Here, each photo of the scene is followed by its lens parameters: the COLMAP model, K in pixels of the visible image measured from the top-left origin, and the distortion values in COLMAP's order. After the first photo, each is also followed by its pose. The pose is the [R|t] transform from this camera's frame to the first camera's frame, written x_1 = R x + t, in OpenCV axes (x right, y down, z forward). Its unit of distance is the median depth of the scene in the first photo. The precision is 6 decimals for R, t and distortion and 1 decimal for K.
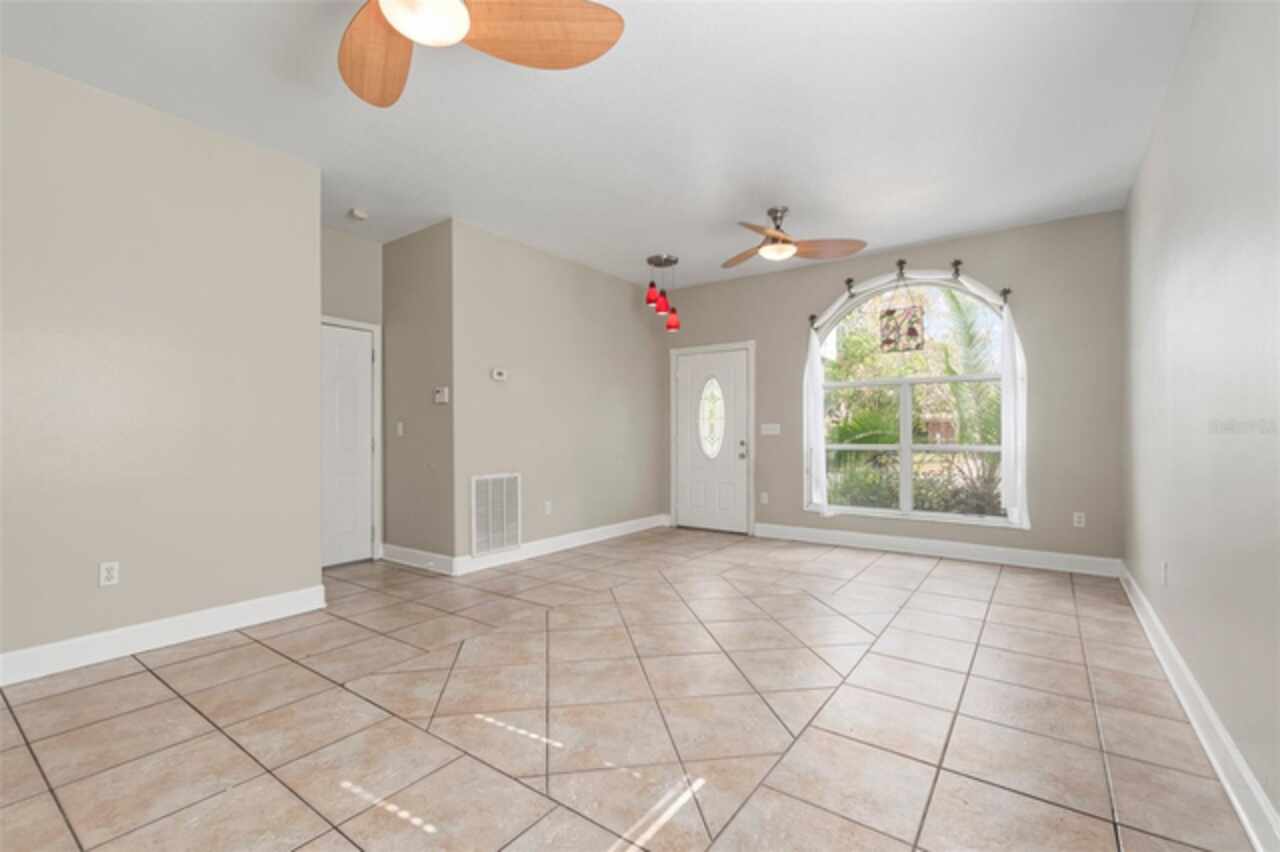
lens RADIAL K [[562.1, 0, 630.2], [0, 562.1, 434.3], [0, 0, 1]] dist [-0.002957, -0.000374]
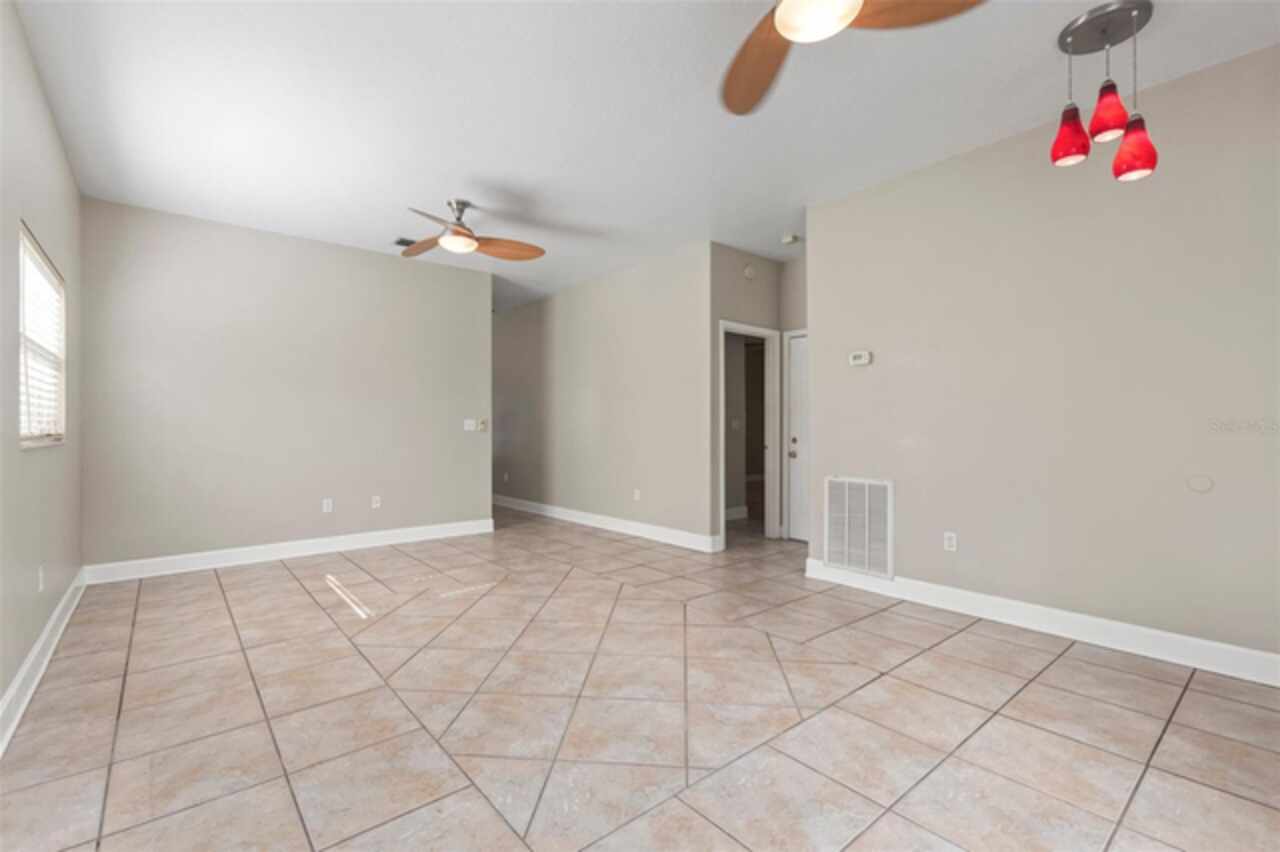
lens RADIAL K [[562.1, 0, 630.2], [0, 562.1, 434.3], [0, 0, 1]] dist [-0.002957, -0.000374]
pose [[-0.244201, 0.011776, -0.969653, 0.658357], [-0.003202, 0.999911, 0.012950, -0.003686], [0.969719, 0.006268, -0.244141, 0.890091]]
